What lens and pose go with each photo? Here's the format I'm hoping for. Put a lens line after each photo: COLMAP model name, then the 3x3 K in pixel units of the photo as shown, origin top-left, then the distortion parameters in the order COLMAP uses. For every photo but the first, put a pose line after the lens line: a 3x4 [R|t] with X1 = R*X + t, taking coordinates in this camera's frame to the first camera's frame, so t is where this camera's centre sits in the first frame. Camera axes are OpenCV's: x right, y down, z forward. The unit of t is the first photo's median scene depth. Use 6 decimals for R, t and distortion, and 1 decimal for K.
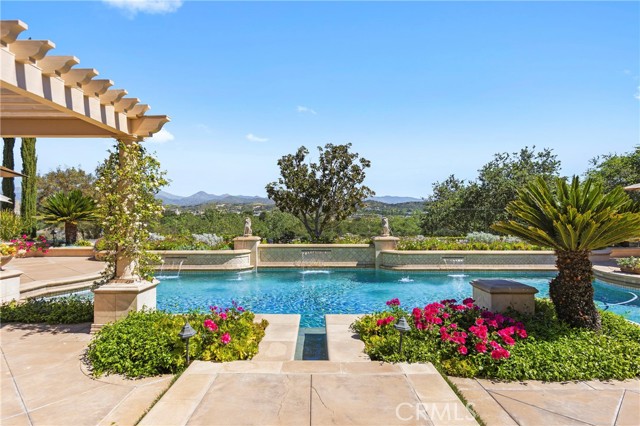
lens RADIAL K [[365.9, 0, 320.0], [0, 365.9, 213.0], [0, 0, 1]] dist [0.000557, 0.000076]
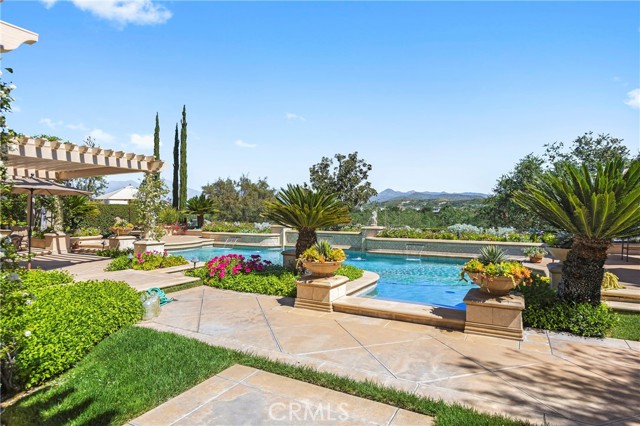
lens RADIAL K [[353.5, 0, 320.0], [0, 353.5, 213.0], [0, 0, 1]] dist [-0.000673, 0.000114]
pose [[0.878415, -0.000881, -0.477898, 0.607491], [0.006765, 0.999921, 0.010592, 0.005983], [0.477851, -0.012537, 0.878351, -0.136621]]
